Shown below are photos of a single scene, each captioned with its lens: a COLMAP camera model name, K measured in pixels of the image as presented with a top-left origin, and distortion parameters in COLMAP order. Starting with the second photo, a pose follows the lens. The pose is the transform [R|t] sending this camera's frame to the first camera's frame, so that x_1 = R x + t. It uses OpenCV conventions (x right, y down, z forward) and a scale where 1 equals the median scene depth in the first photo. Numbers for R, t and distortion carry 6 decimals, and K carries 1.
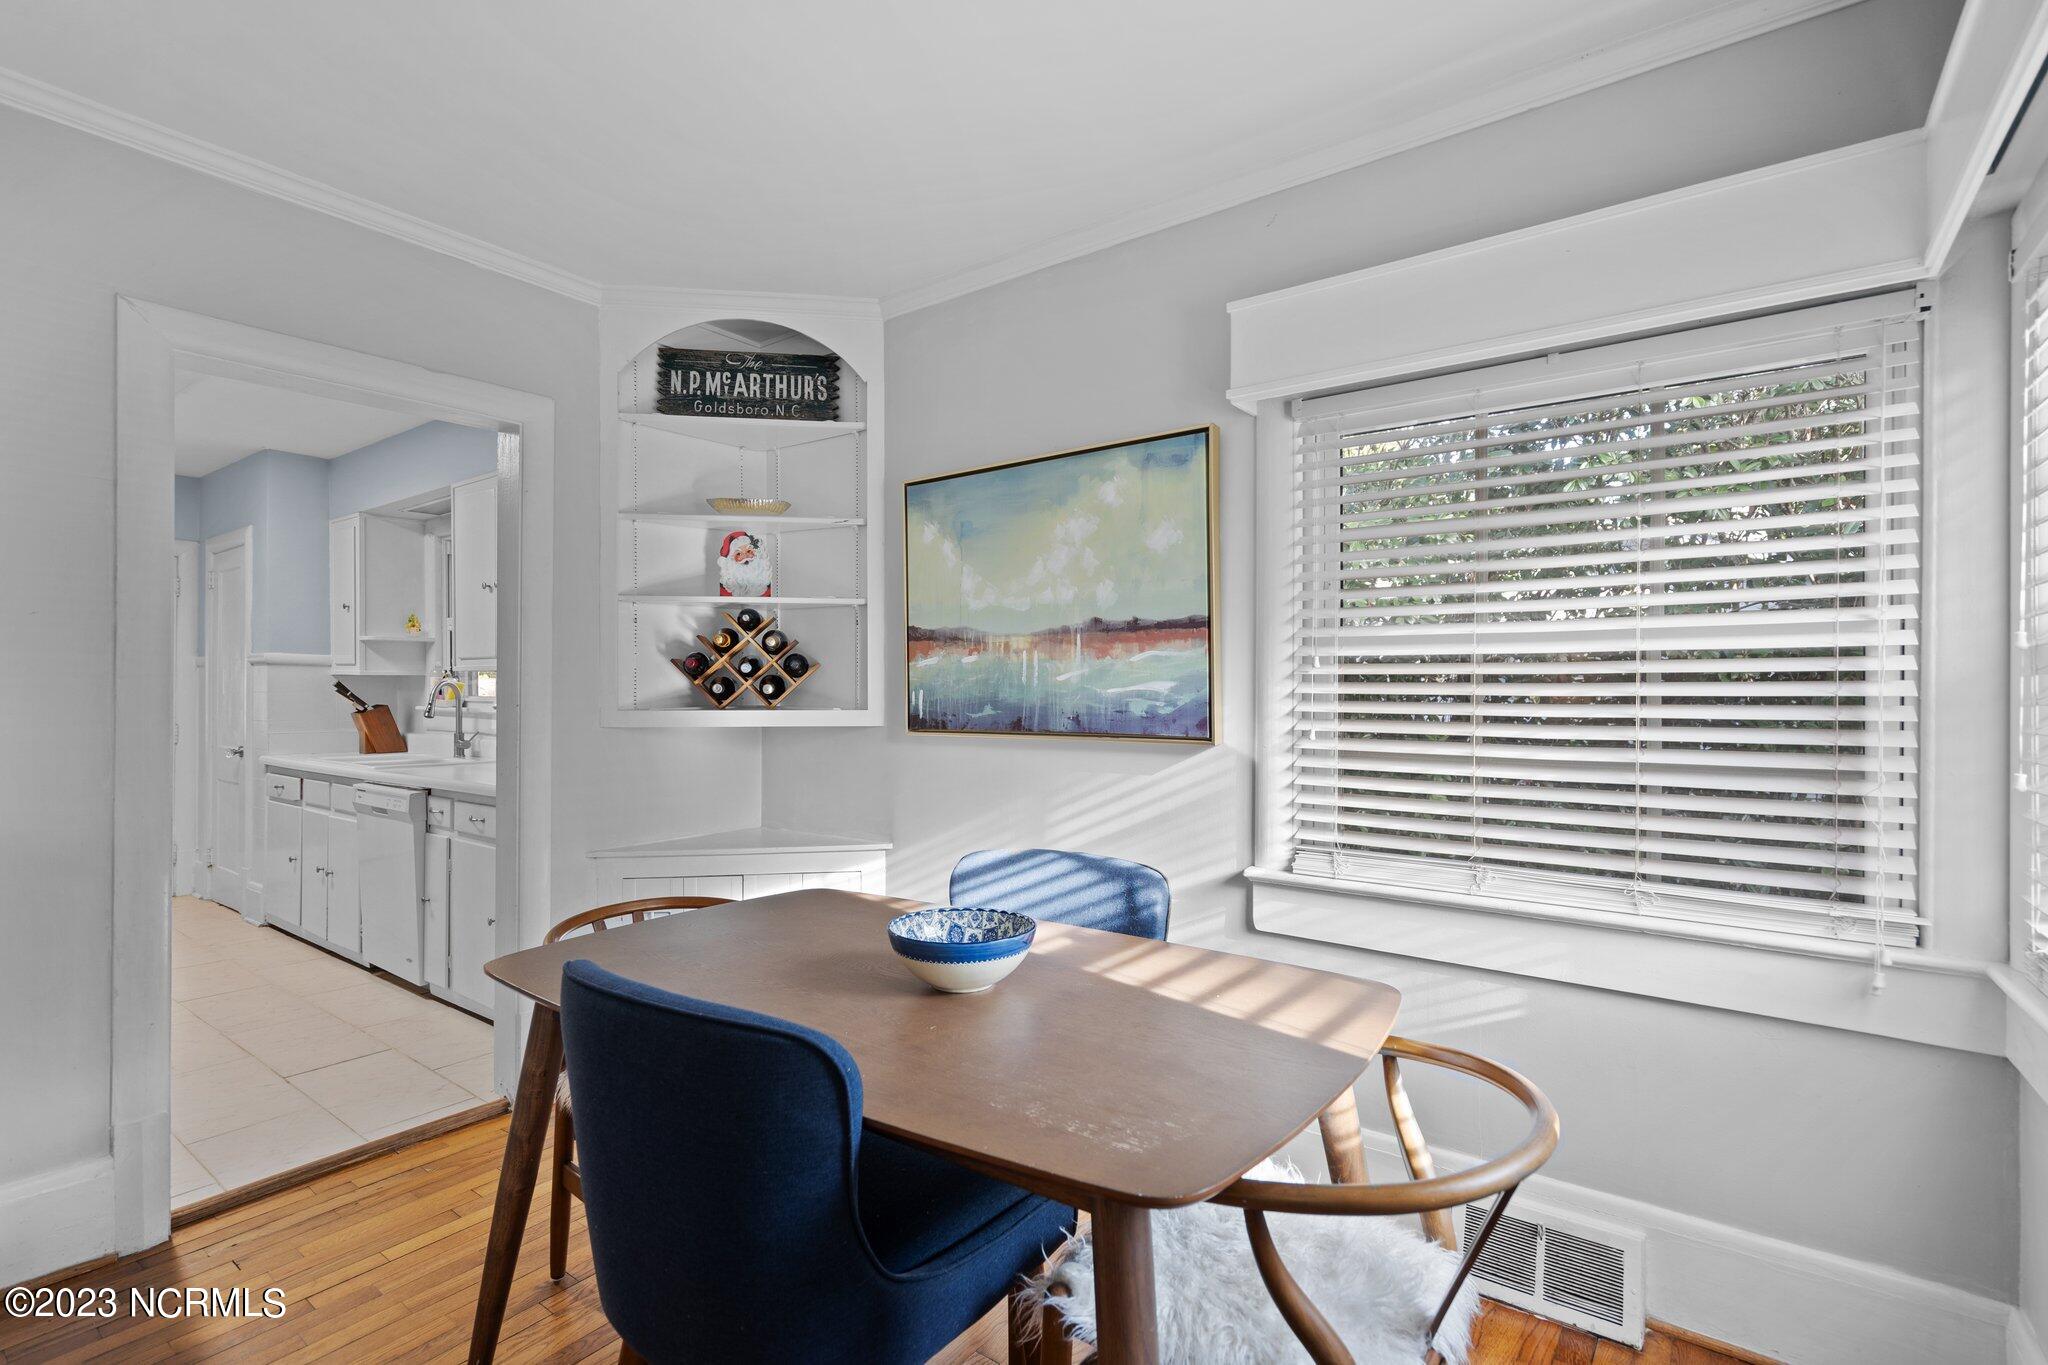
lens RADIAL K [[936.6, 0, 1005.0], [0, 936.6, 679.0], [0, 0, 1]] dist [-0.001485, -0.000024]
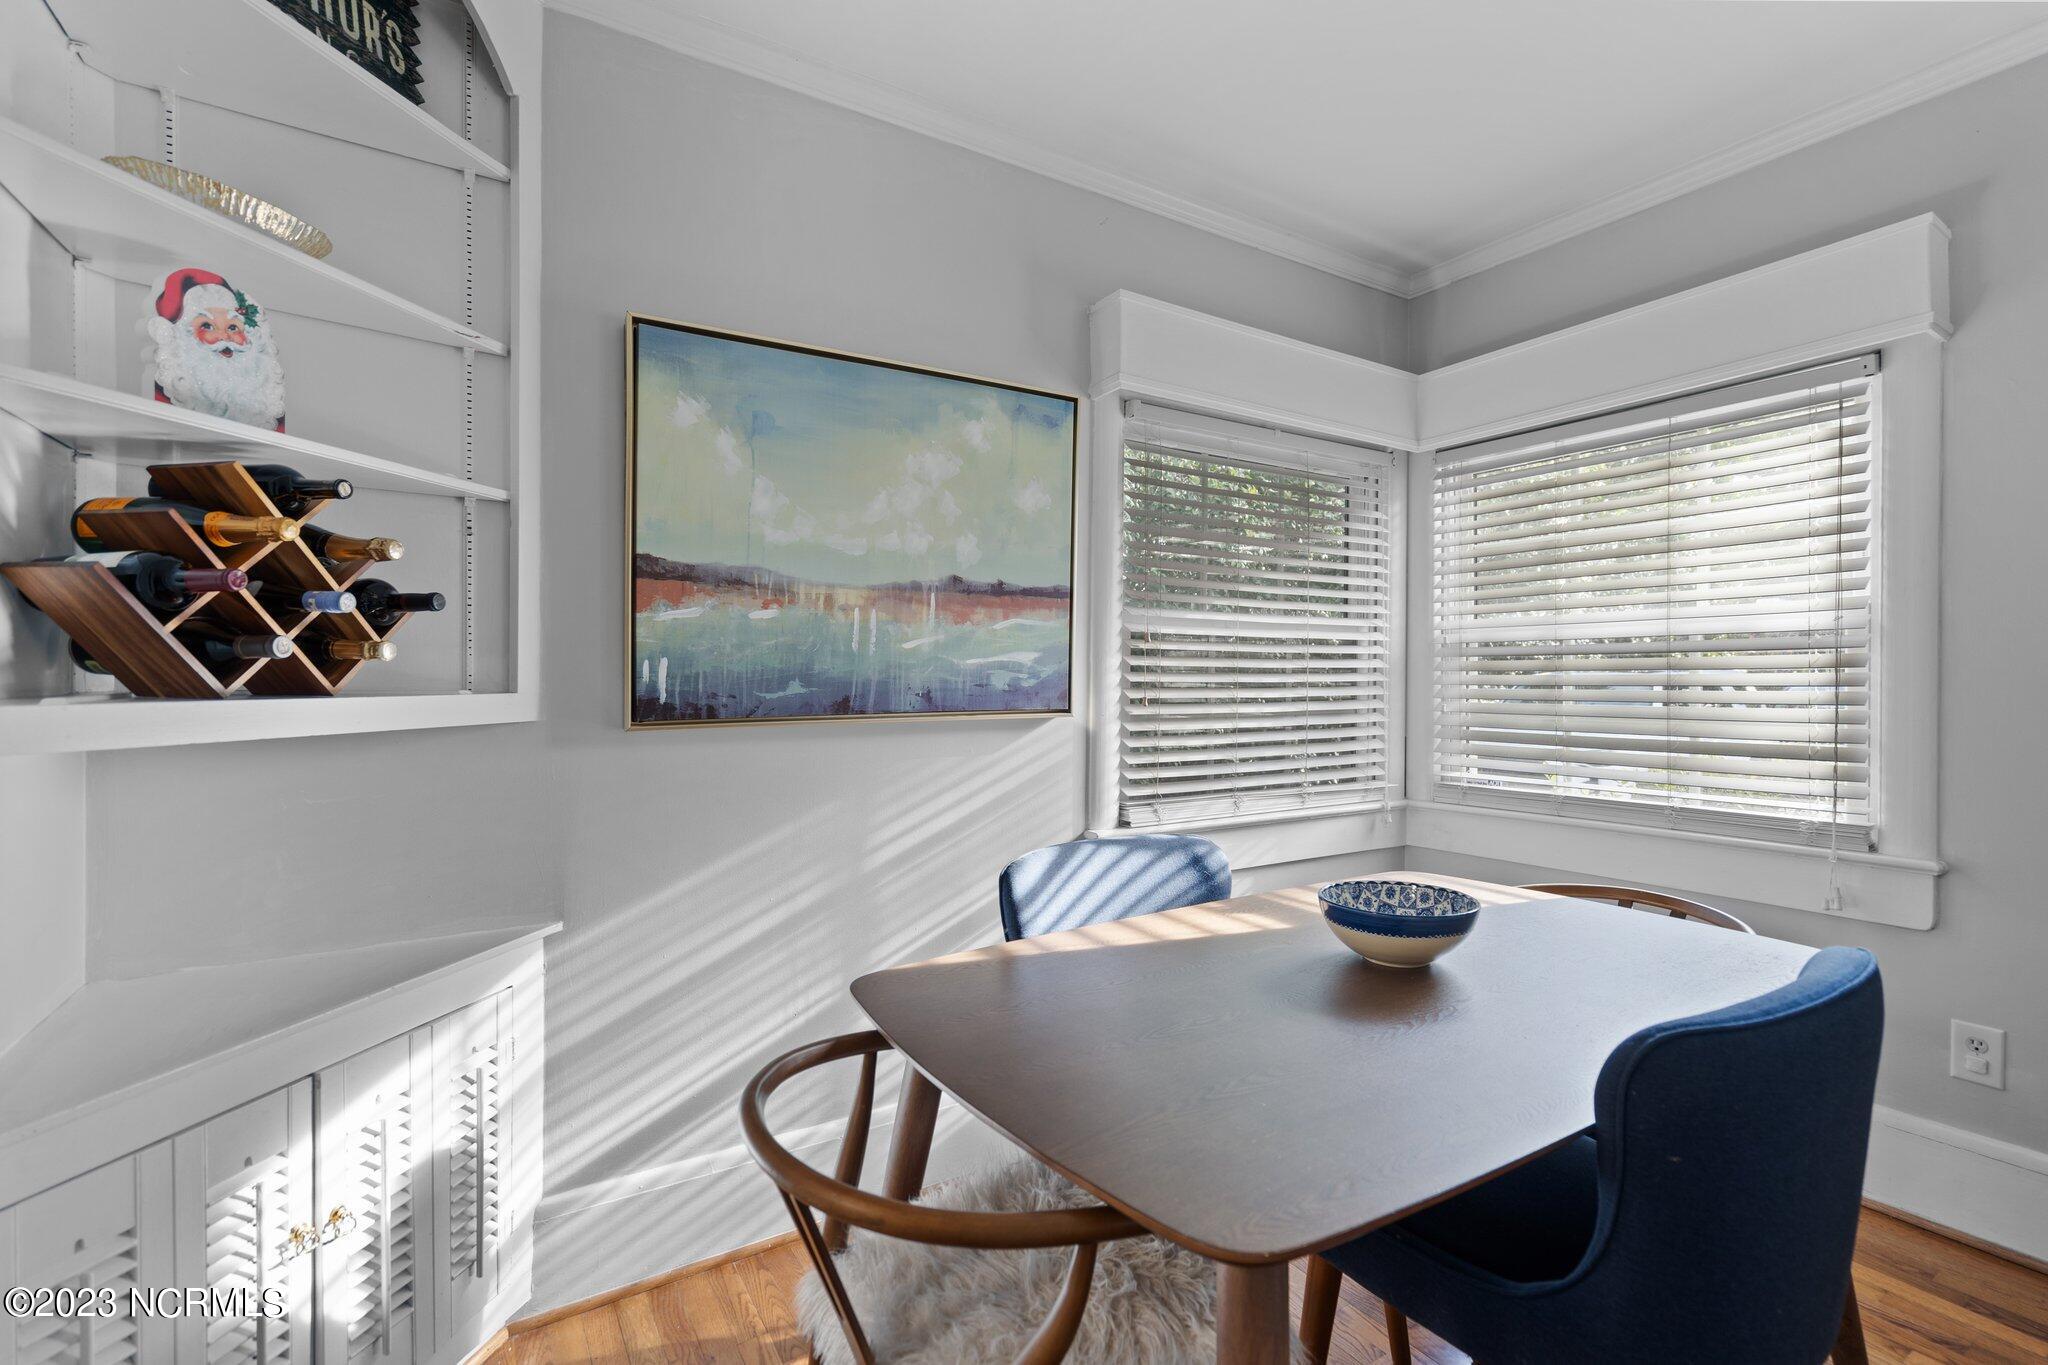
lens RADIAL K [[936.6, 0, 1005.0], [0, 936.6, 679.0], [0, 0, 1]] dist [-0.001485, -0.000024]
pose [[0.362689, -0.002011, 0.931908, -0.670396], [-0.007749, 0.999957, 0.005173, 0.023432], [-0.931878, -0.009097, 0.362658, 0.637494]]
